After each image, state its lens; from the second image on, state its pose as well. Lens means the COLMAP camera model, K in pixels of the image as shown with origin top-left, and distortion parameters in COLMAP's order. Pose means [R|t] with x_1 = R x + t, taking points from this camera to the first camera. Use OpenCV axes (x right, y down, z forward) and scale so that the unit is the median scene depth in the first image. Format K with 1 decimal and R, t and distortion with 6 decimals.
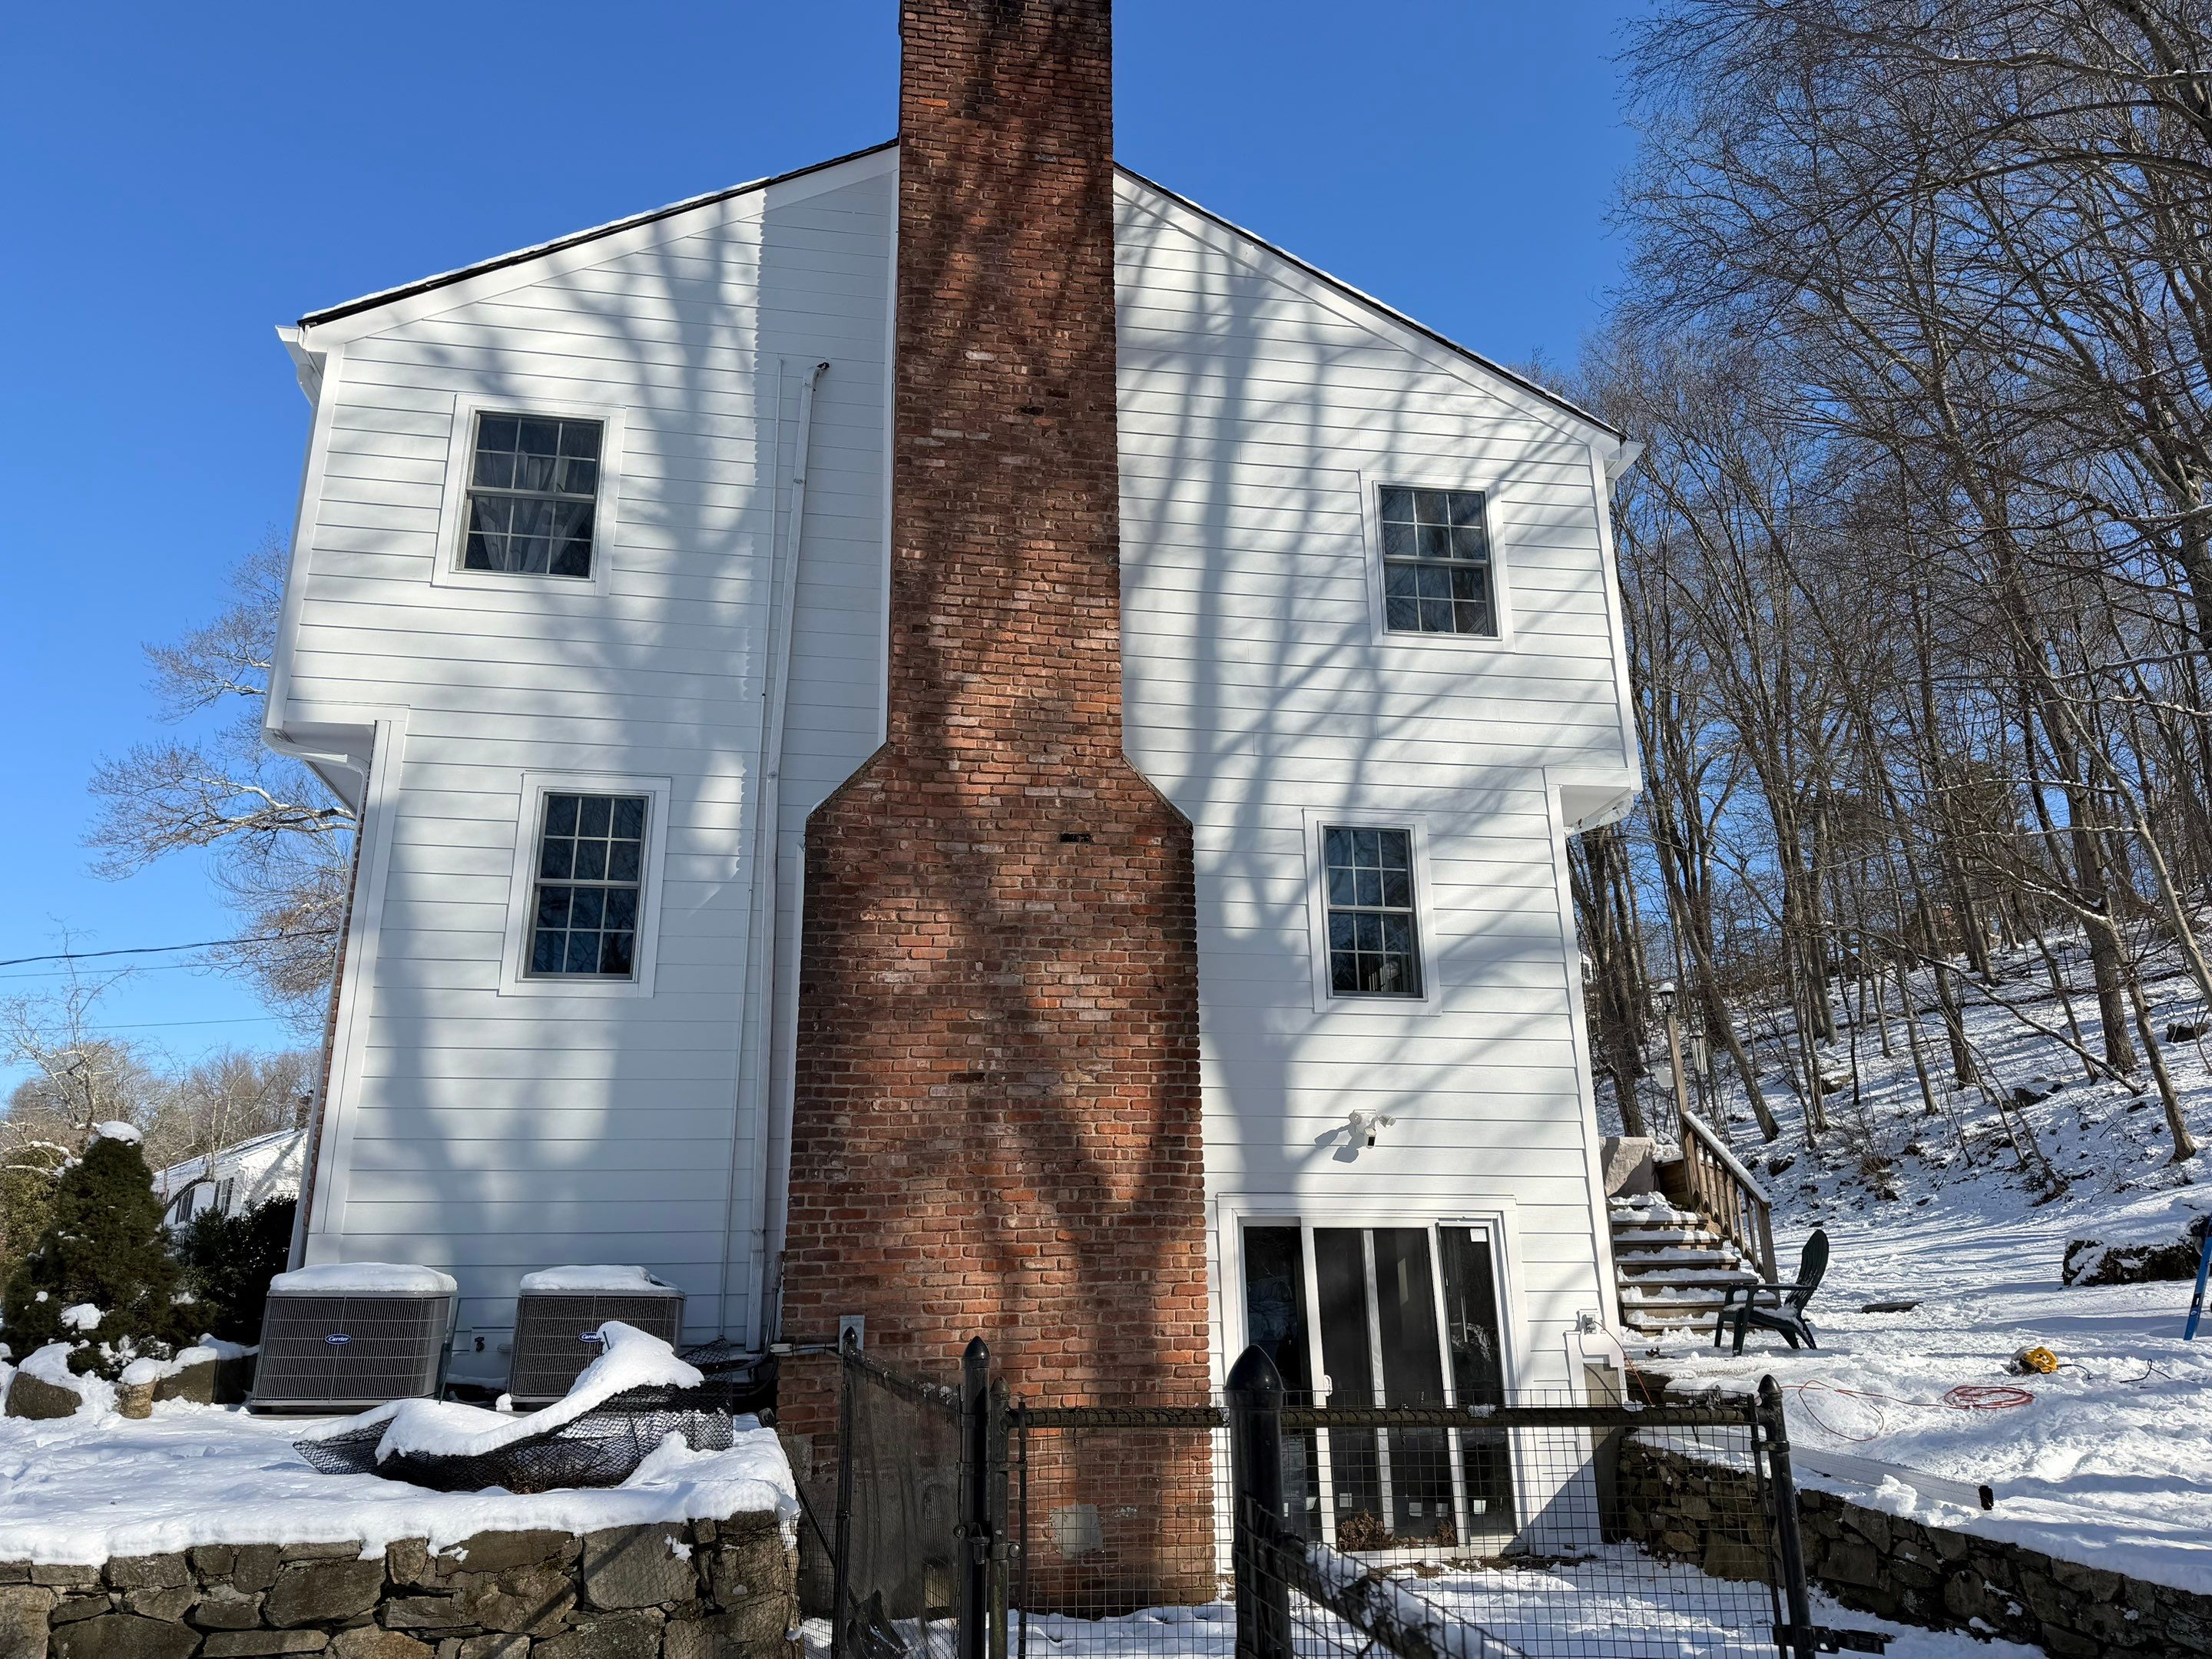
lens RADIAL K [[1499.6, 0, 1091.8], [0, 1499.6, 870.3], [0, 0, 1]] dist [0.090114, -0.017718]
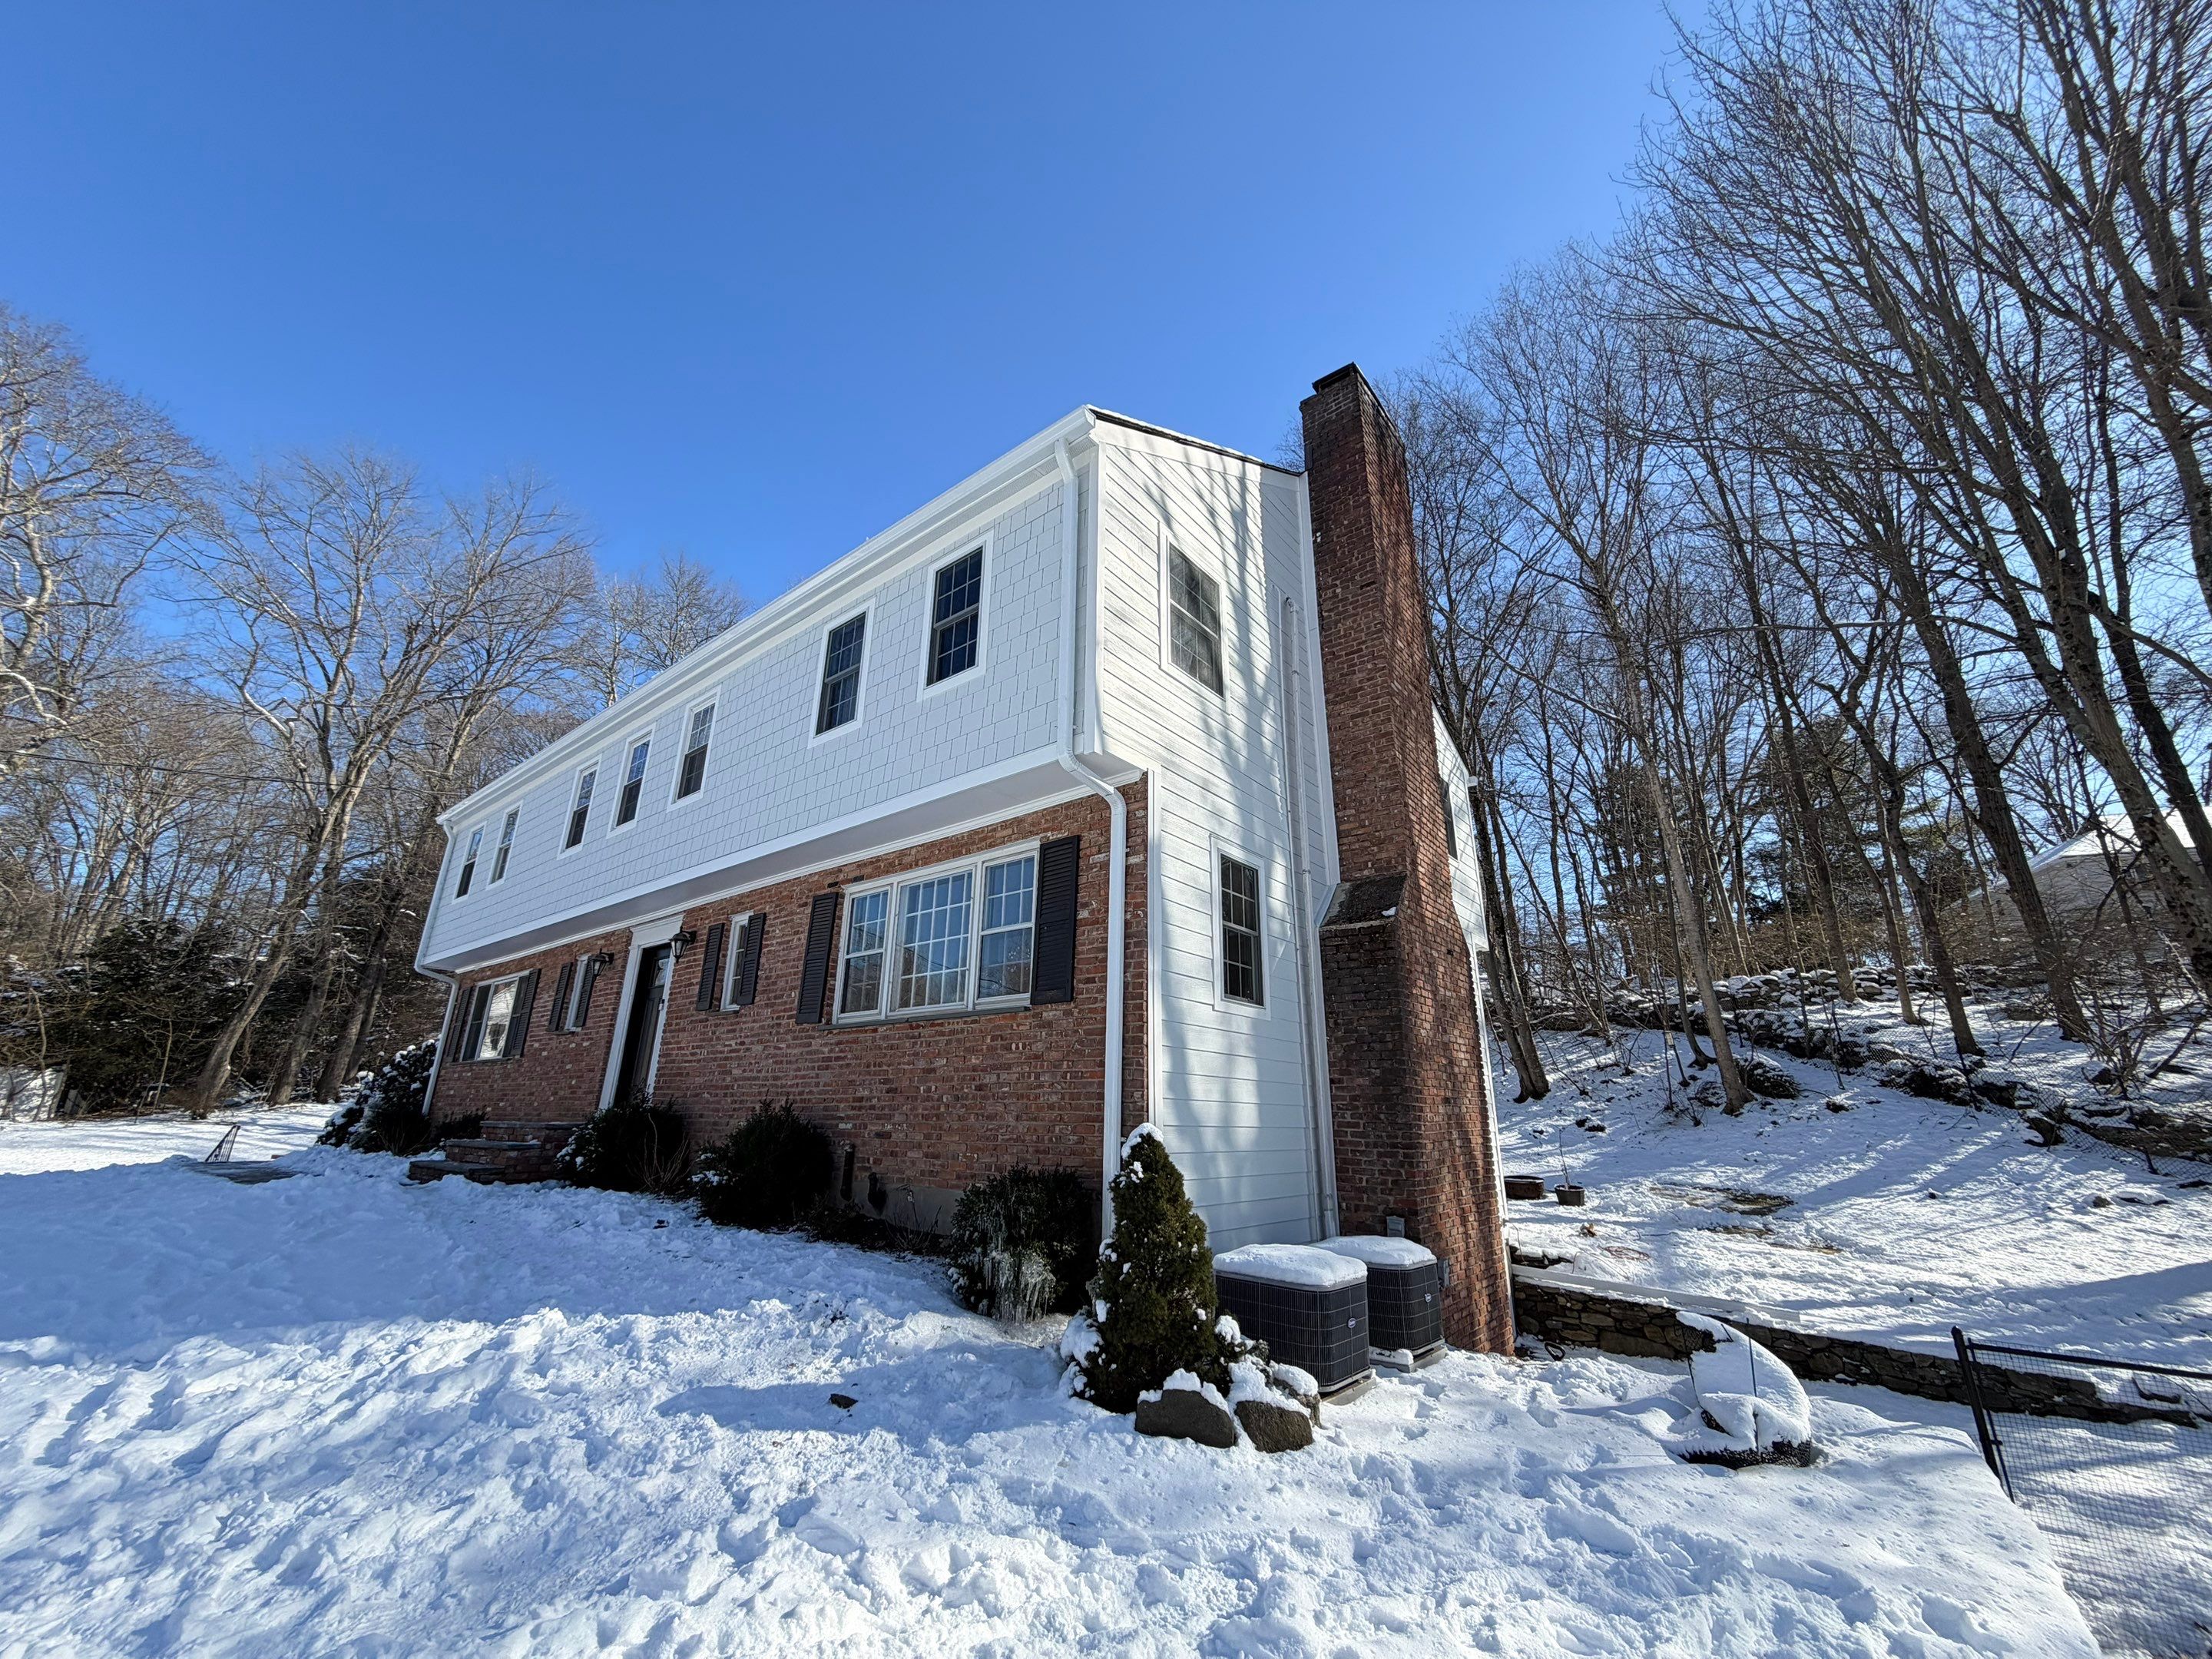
lens RADIAL K [[868.9, 0, 1096.7], [0, 868.9, 833.1], [0, 0, 1]] dist [0.003149, 0.002476]
pose [[0.754285, 0.227945, 0.615707, -0.845622], [-0.216265, 0.971721, -0.094808, 0.023669], [-0.619907, -0.061643, 0.782251, 0.443180]]
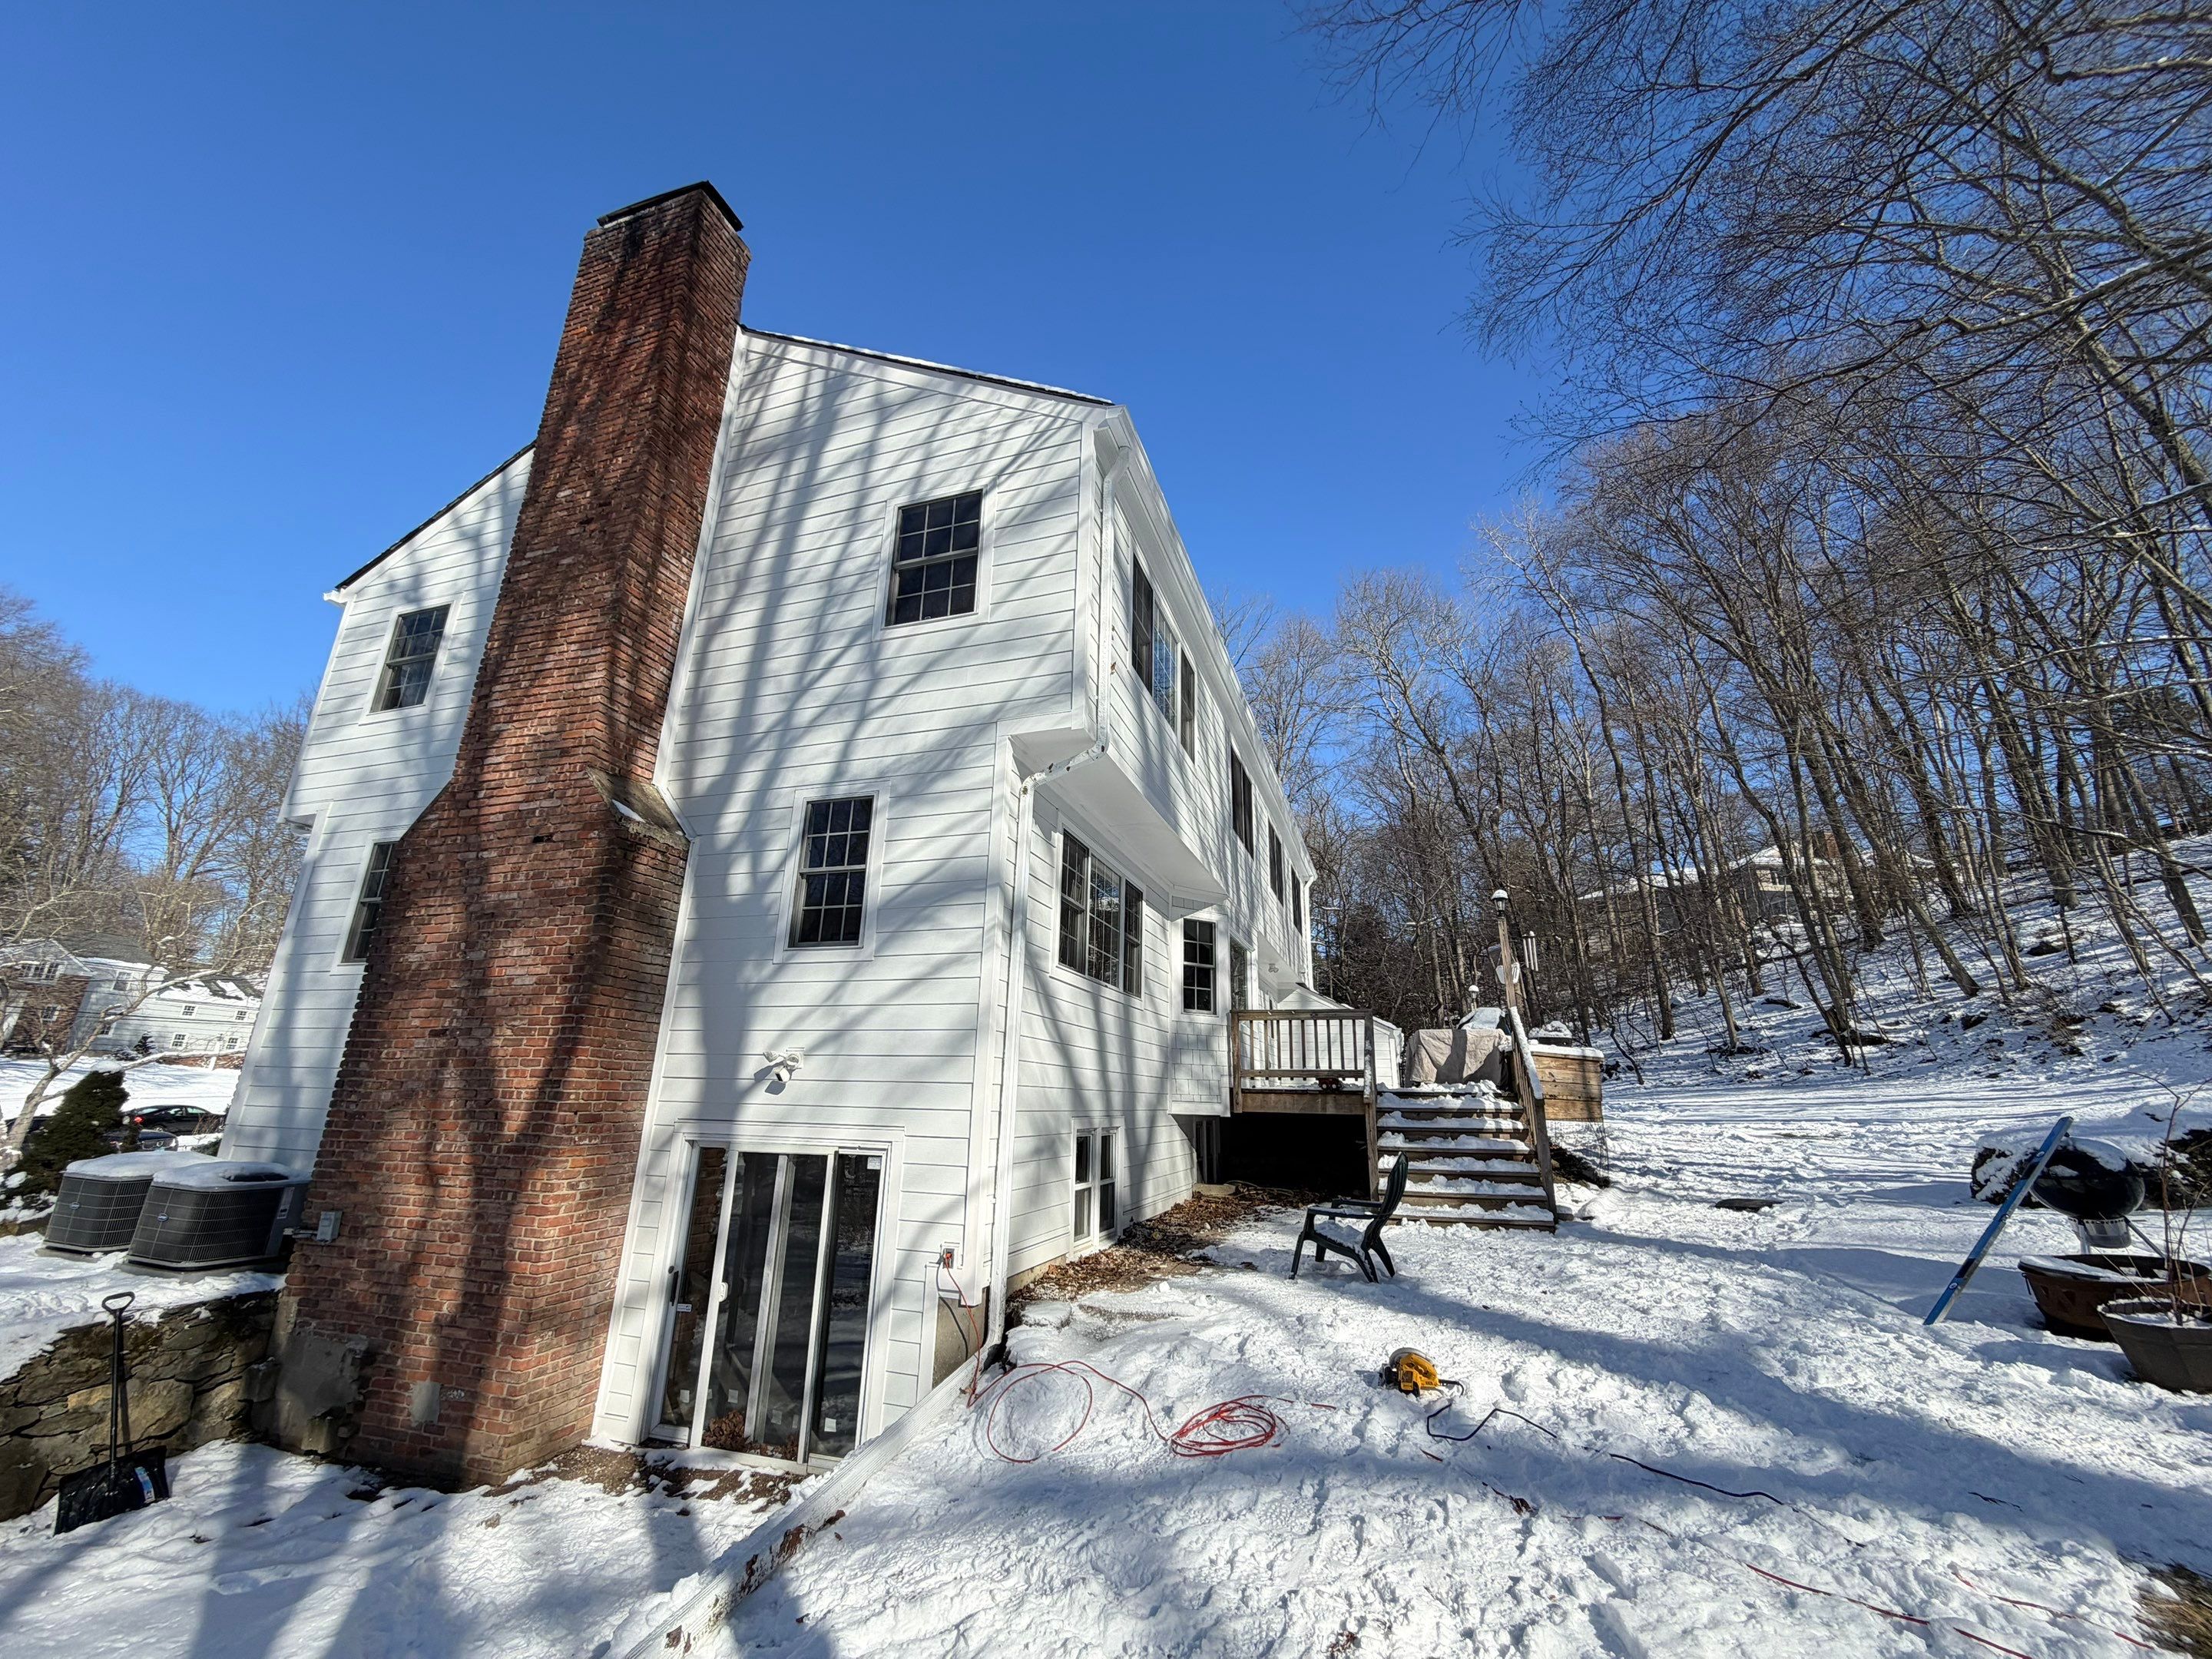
lens RADIAL K [[868.9, 0, 1097.4], [0, 868.9, 837.3], [0, 0, 1]] dist [0.003149, 0.002476]
pose [[0.884479, -0.101769, -0.455346, 0.667107], [0.100918, 0.994548, -0.026254, 0.039736], [0.455536, -0.022731, 0.889927, 0.501350]]
